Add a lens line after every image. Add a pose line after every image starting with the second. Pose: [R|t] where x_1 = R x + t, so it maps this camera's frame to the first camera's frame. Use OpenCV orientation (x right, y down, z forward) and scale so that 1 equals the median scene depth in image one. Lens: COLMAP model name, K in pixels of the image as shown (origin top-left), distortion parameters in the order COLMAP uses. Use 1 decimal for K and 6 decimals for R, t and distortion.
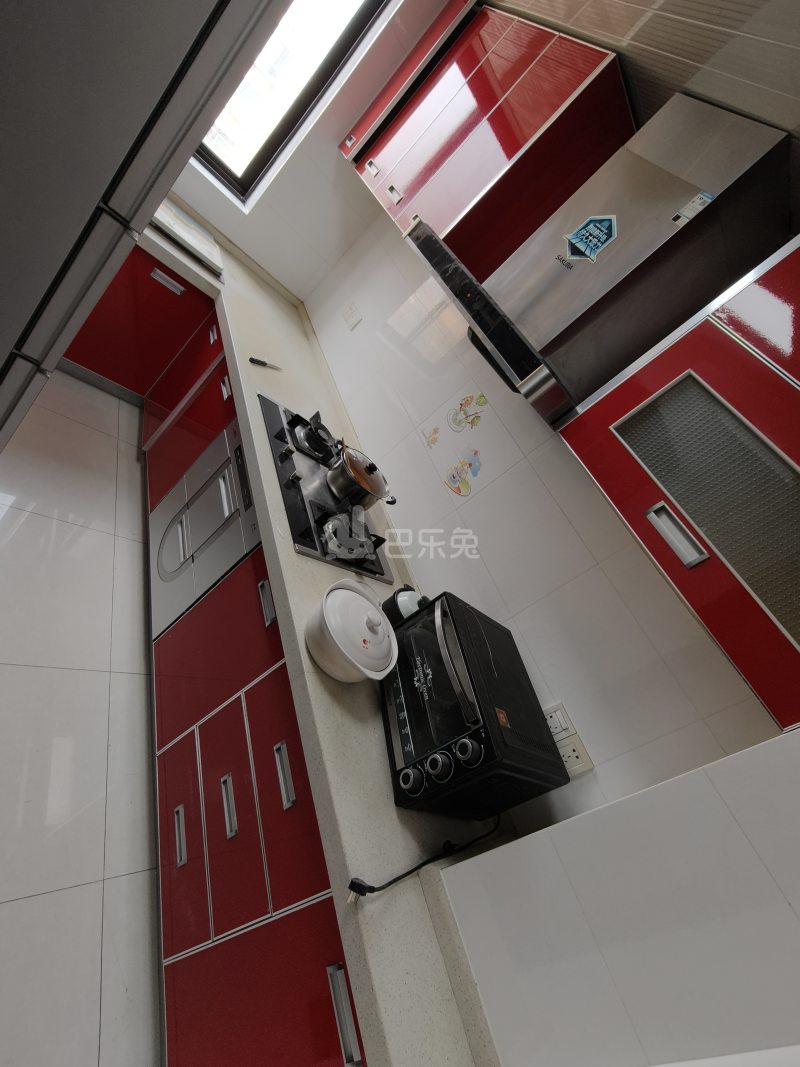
lens RADIAL K [[474.3, 0, 400.1], [0, 474.3, 535.8], [0, 0, 1]] dist [-0.000910, 0.000573]
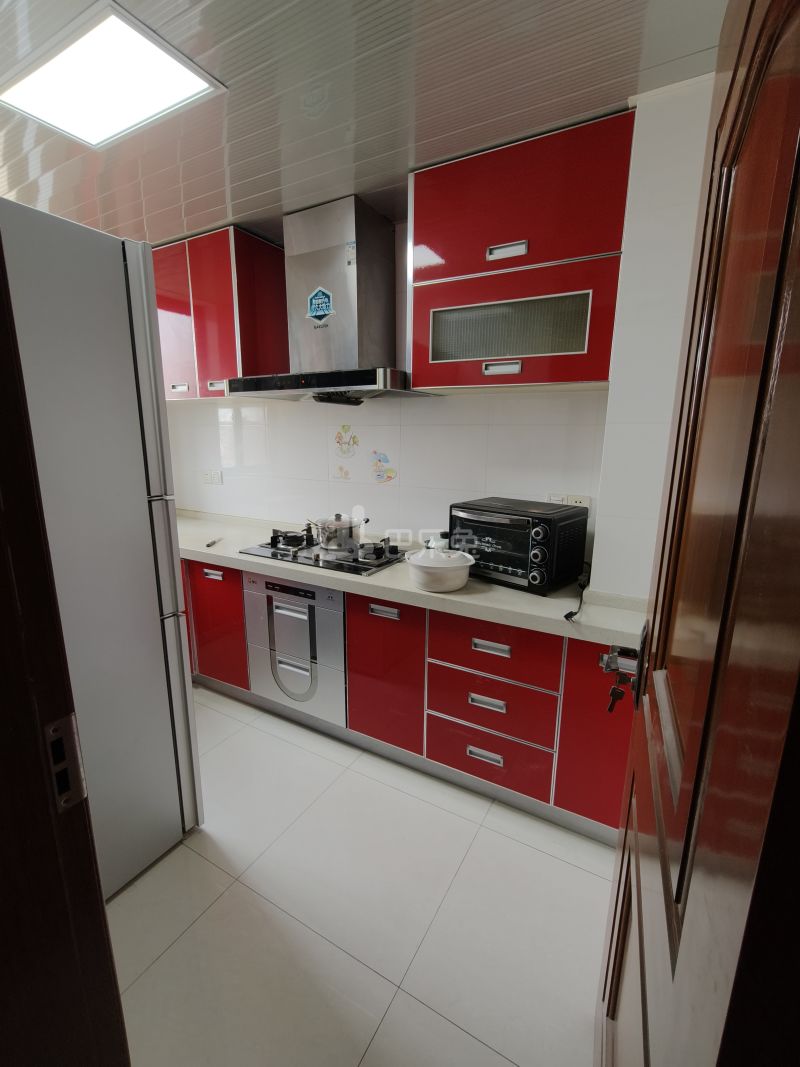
lens RADIAL K [[474.3, 0, 395.7], [0, 474.3, 540.0], [0, 0, 1]] dist [-0.000910, 0.000573]
pose [[0.579859, -0.788624, 0.204539, -0.323387], [0.806637, 0.590991, -0.008145, 0.042838], [-0.114458, 0.169712, 0.978824, -0.367622]]
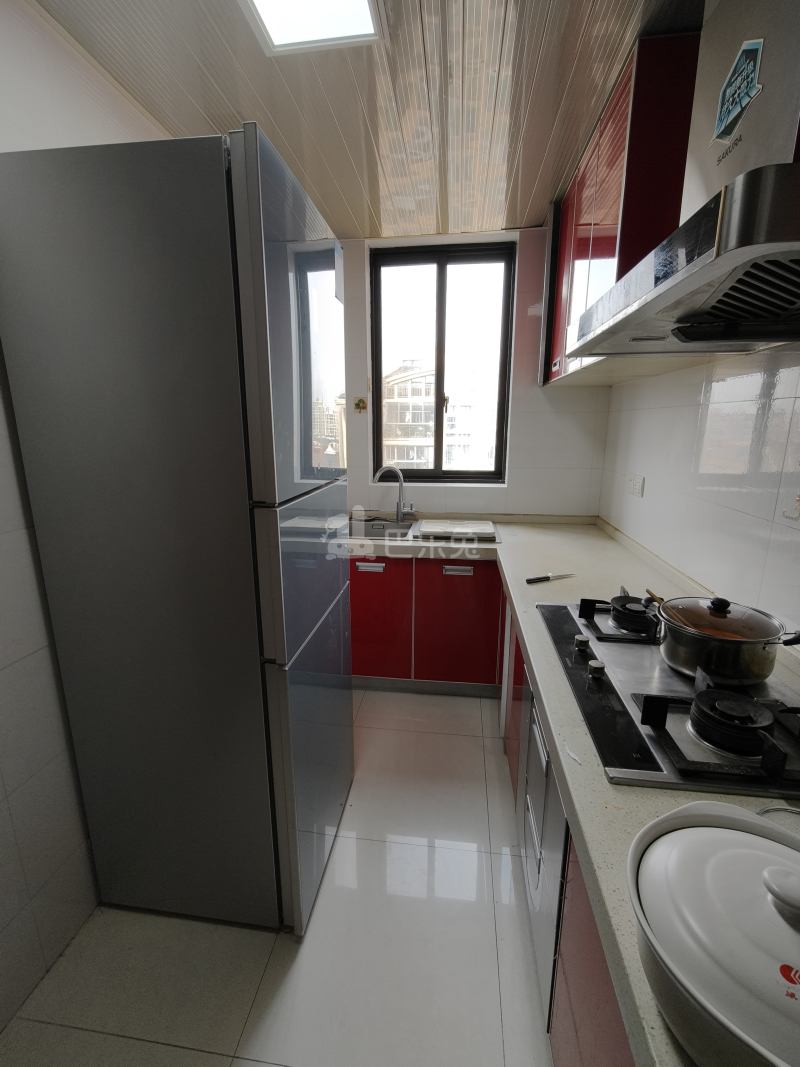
lens RADIAL K [[474.3, 0, 395.0], [0, 474.3, 532.0], [0, 0, 1]] dist [-0.000910, 0.000573]
pose [[0.558994, -0.624224, -0.545775, 0.106515], [0.180821, 0.734147, -0.654471, 0.116700], [0.809215, 0.267158, 0.523256, 0.367552]]
